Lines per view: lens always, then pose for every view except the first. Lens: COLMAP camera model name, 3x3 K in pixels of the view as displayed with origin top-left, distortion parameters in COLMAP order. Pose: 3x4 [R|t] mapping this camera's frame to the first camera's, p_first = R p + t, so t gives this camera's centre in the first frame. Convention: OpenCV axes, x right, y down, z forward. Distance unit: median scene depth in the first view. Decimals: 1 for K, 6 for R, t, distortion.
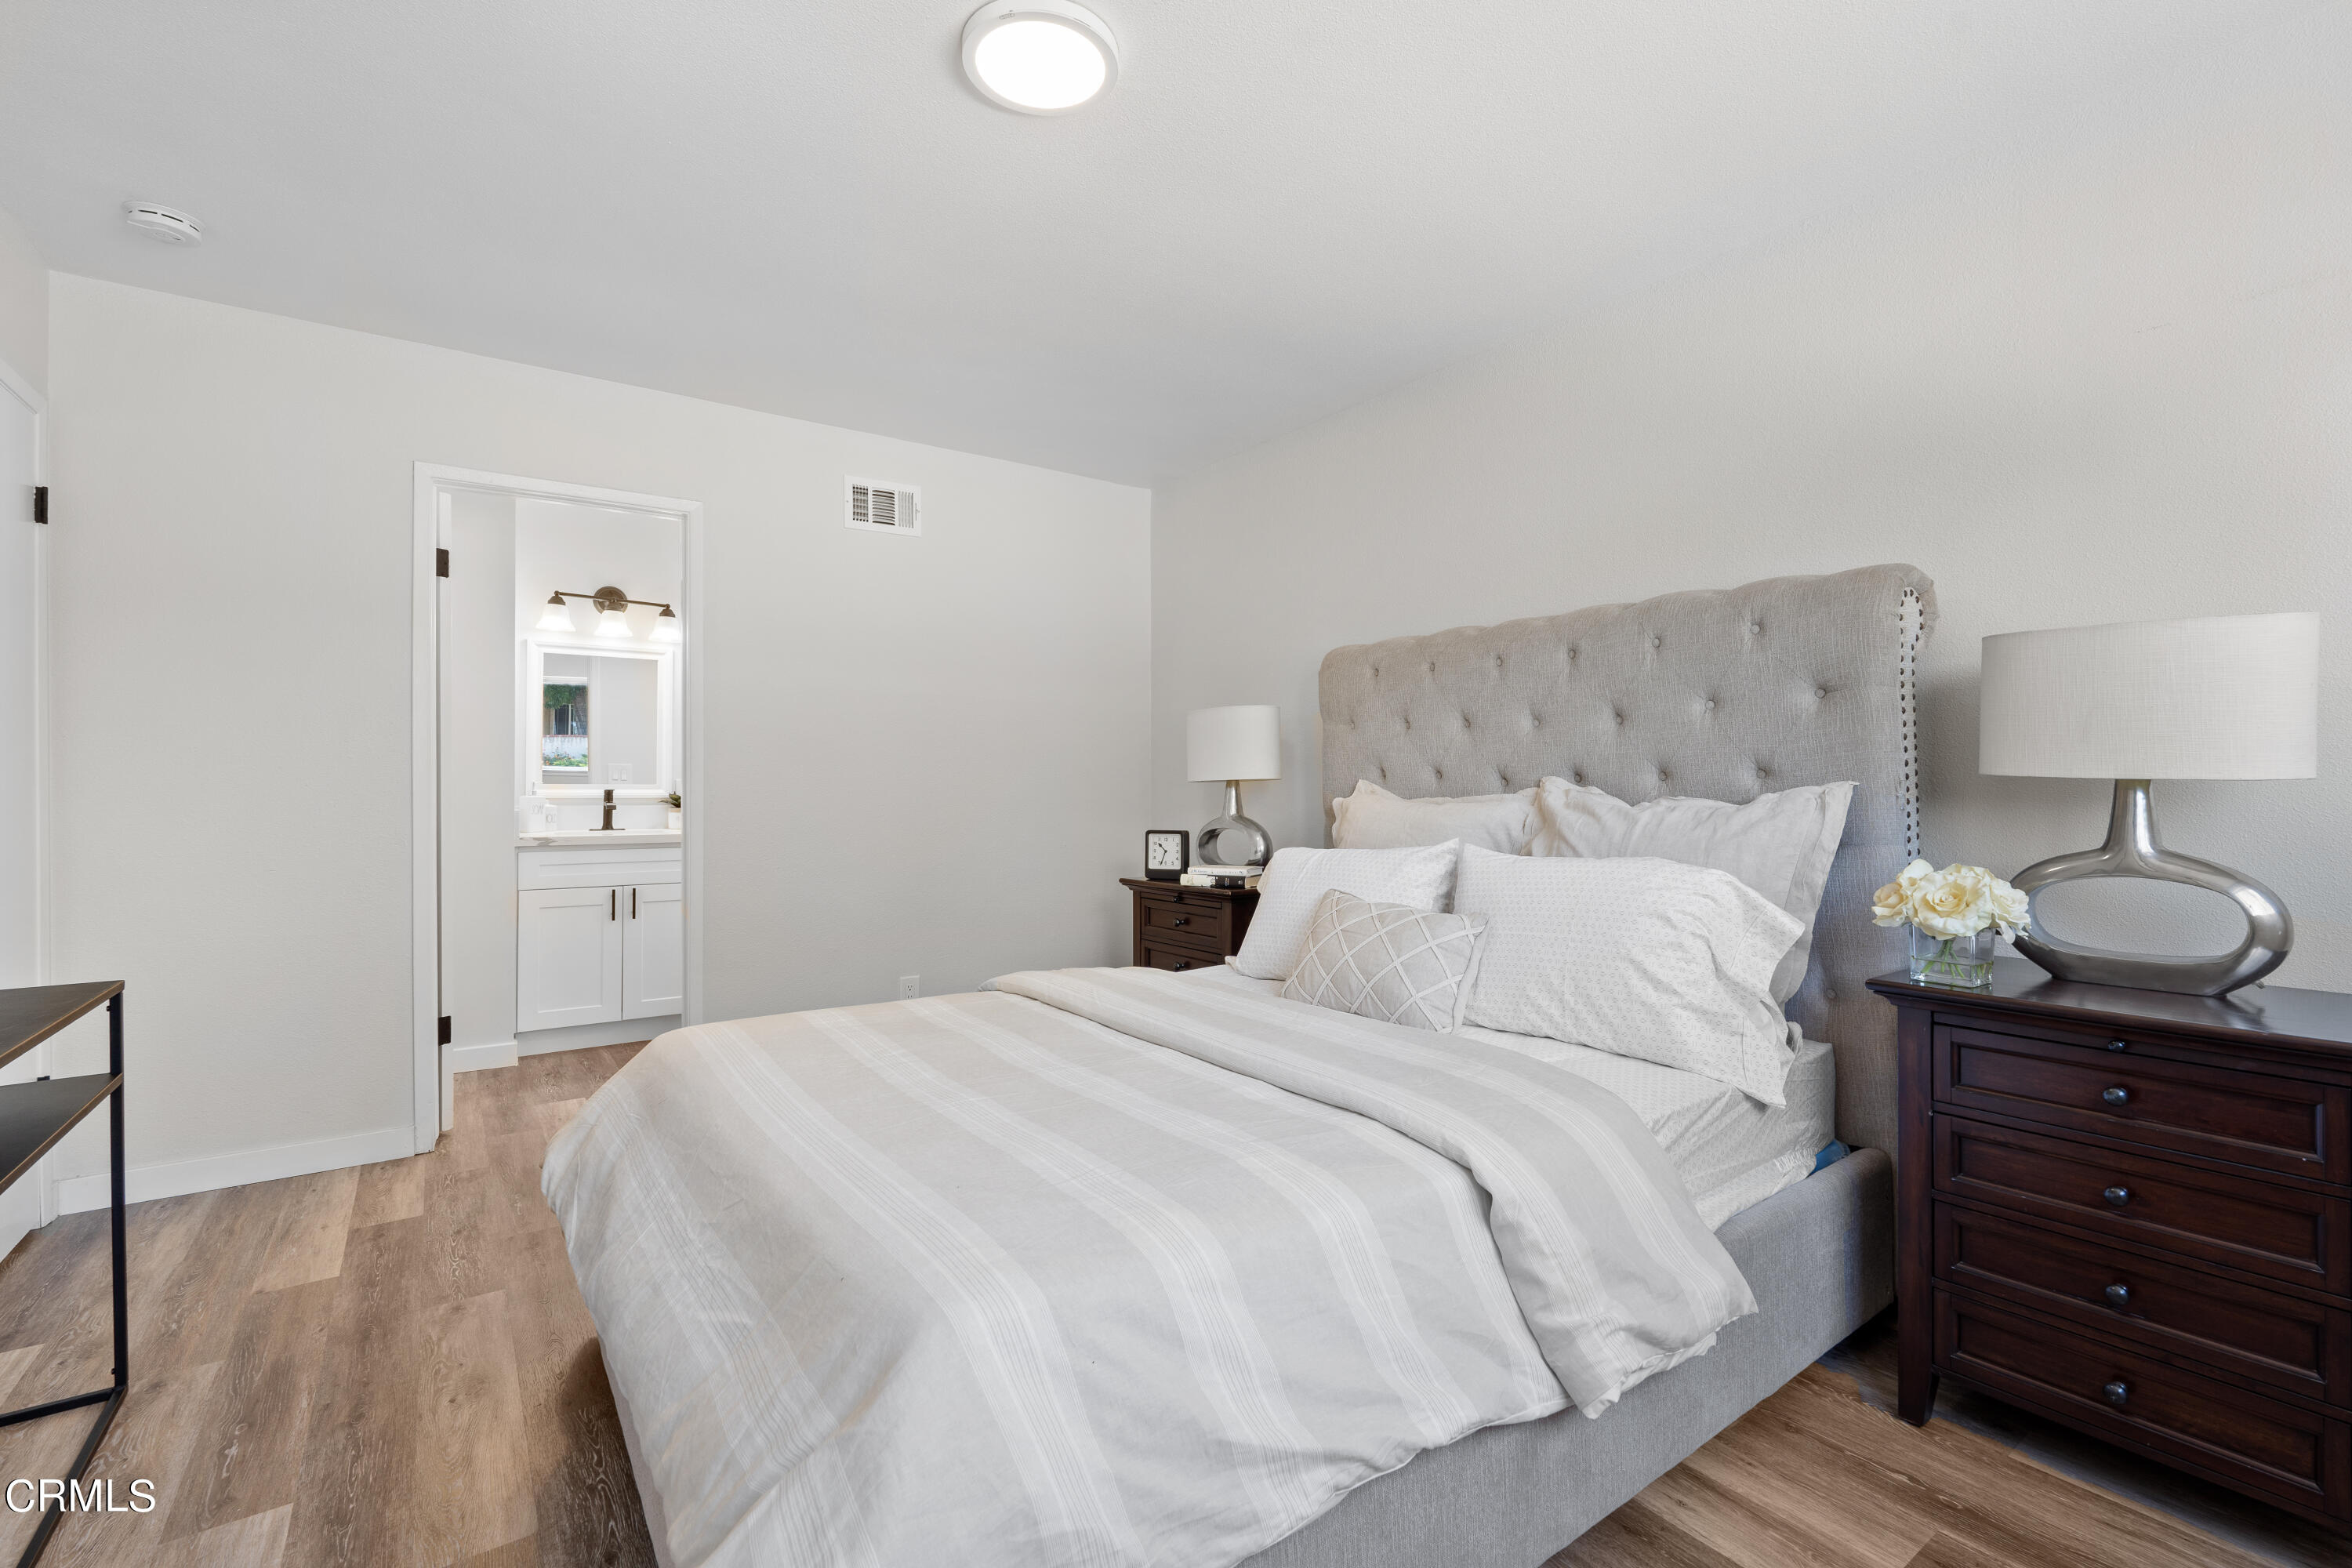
lens RADIAL K [[1036.5, 0, 1183.0], [0, 1036.5, 783.5], [0, 0, 1]] dist [-0.003314, 0.000534]
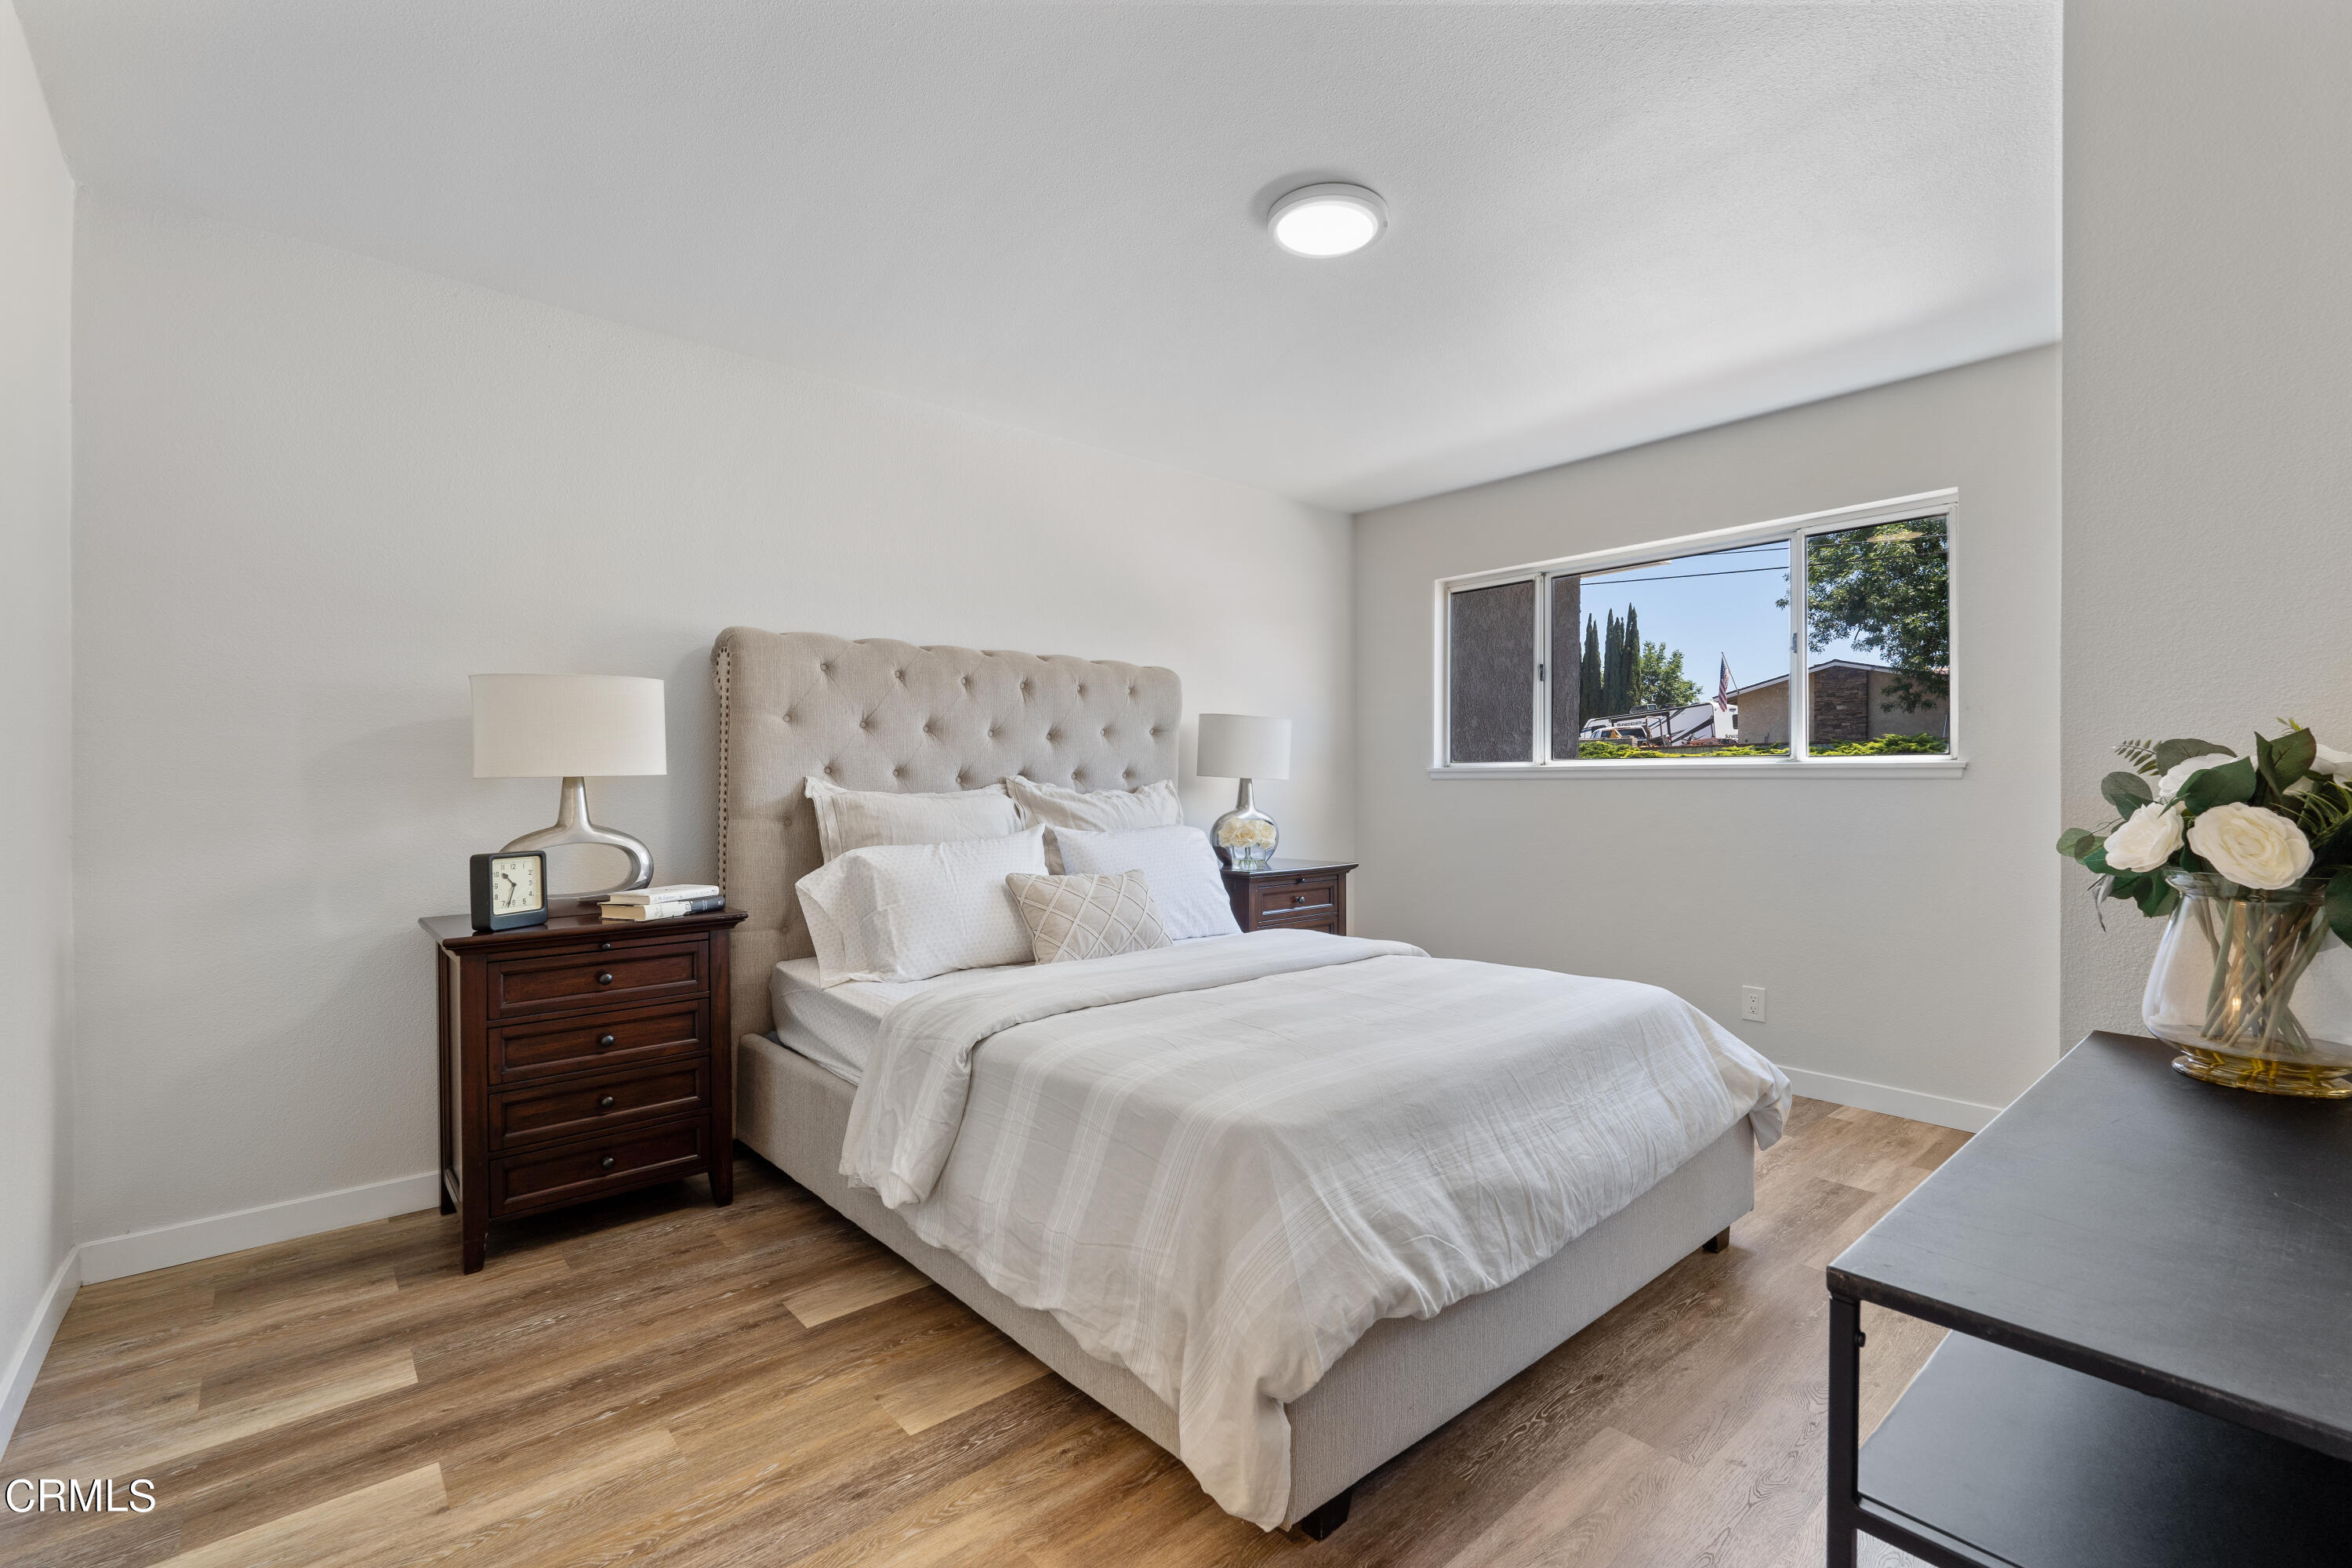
lens RADIAL K [[1036.5, 0, 1179.4], [0, 1036.5, 784.1], [0, 0, 1]] dist [-0.003314, 0.000534]
pose [[-0.097695, -0.003316, 0.995211, -0.867121], [-0.001529, 0.999994, 0.003181, -0.000166], [-0.995215, -0.001211, -0.097699, 0.798435]]
